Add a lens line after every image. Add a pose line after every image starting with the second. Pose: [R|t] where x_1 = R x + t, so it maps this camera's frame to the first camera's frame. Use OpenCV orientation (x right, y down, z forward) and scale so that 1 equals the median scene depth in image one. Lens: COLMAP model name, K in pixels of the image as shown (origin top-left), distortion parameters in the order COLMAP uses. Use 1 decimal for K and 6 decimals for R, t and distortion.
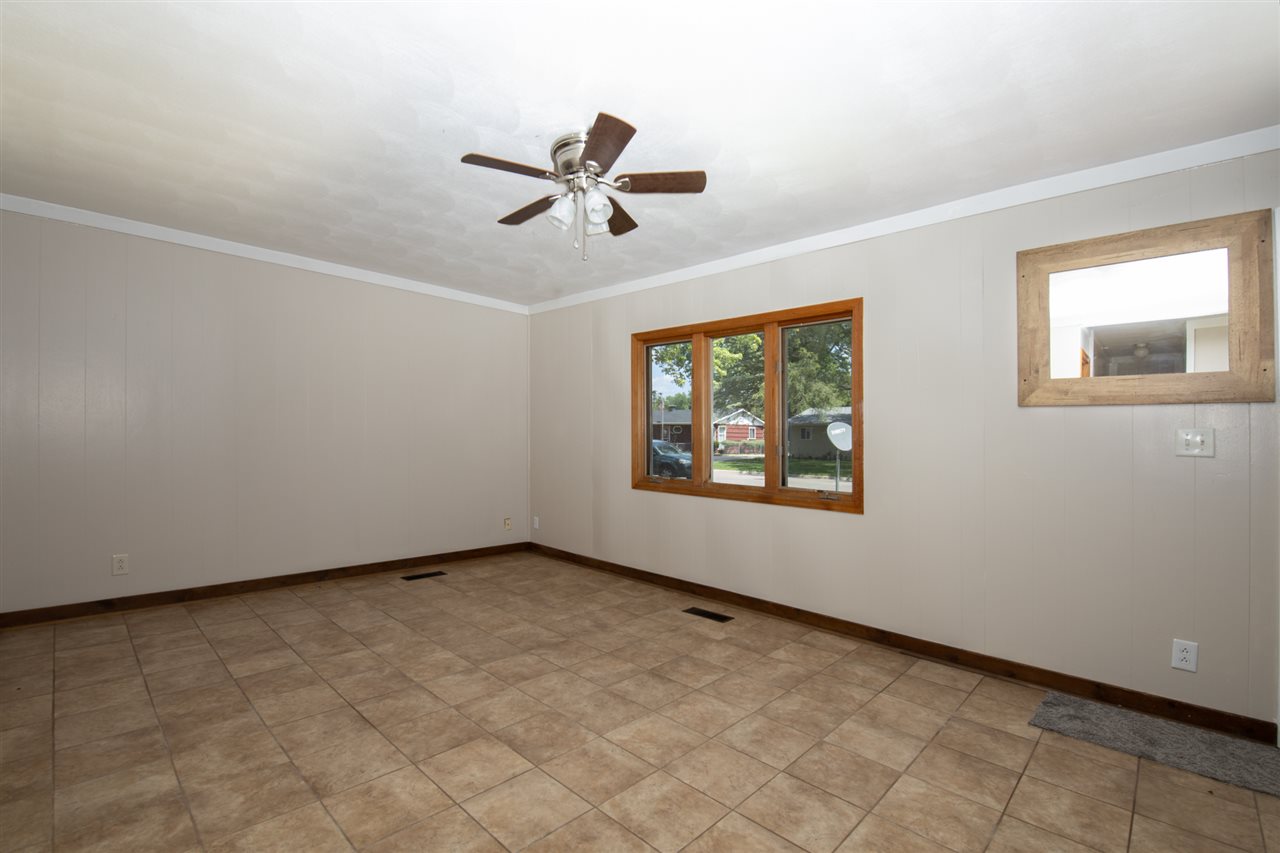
lens RADIAL K [[558.0, 0, 637.2], [0, 558.0, 415.0], [0, 0, 1]] dist [-0.000859, -0.008736]
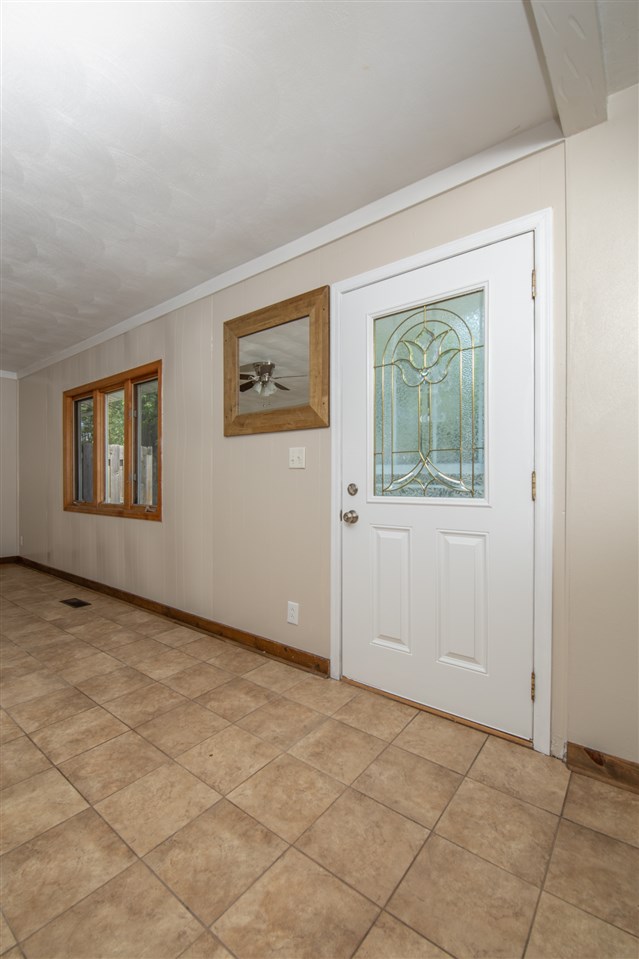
lens RADIAL K [[413.7, 0, 309.9], [0, 413.7, 478.4], [0, 0, 1]] dist [-0.002055, -0.008957]
pose [[0.995318, -0.026683, 0.092903, 0.749679], [0.022776, 0.998821, 0.042866, 0.043644], [-0.093938, -0.040549, 0.994752, -0.015789]]
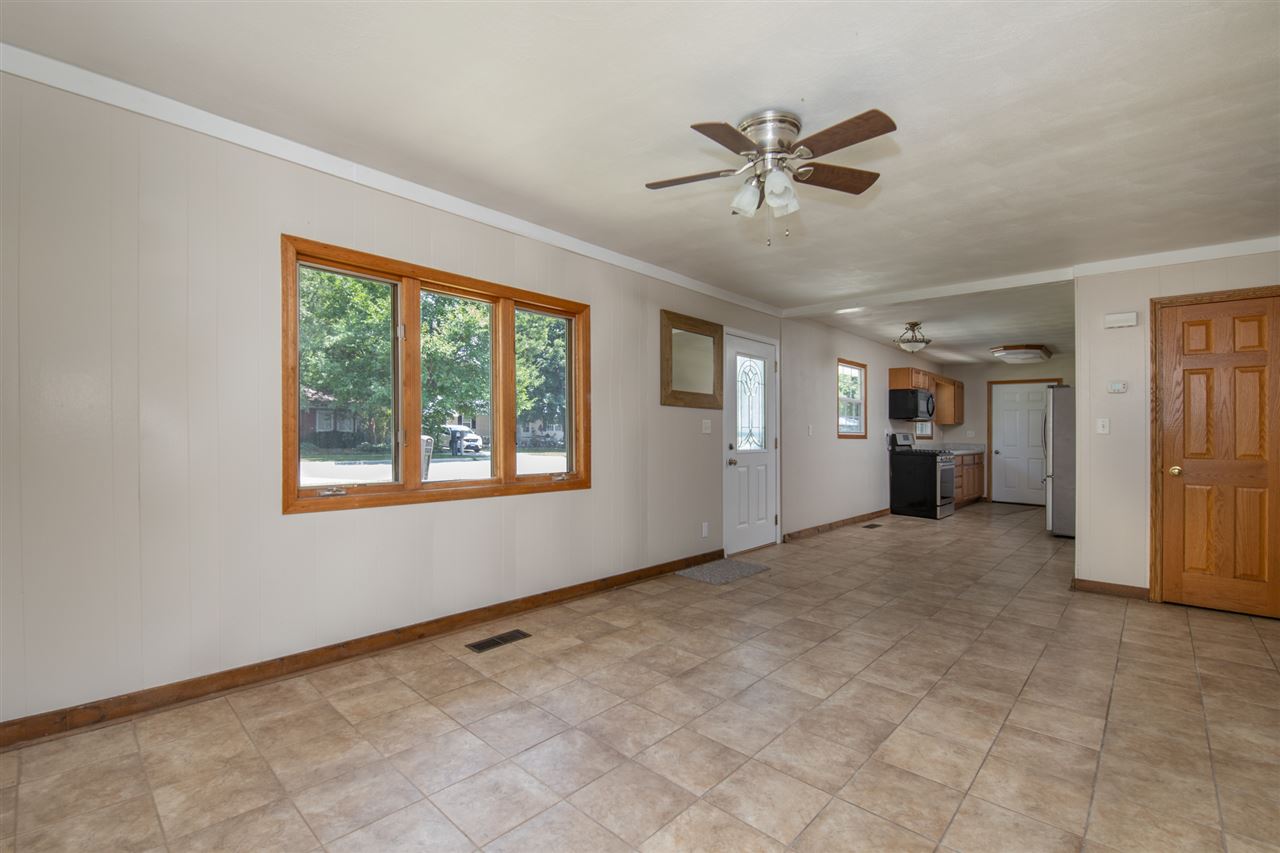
lens RADIAL K [[550.8, 0, 620.6], [0, 550.8, 424.2], [0, 0, 1]] dist [-0.001123, -0.008342]
pose [[0.012172, -0.012698, 0.999845, -0.855403], [-0.059517, 0.998137, 0.013401, 0.021347], [-0.998153, -0.059671, 0.011394, 1.042747]]
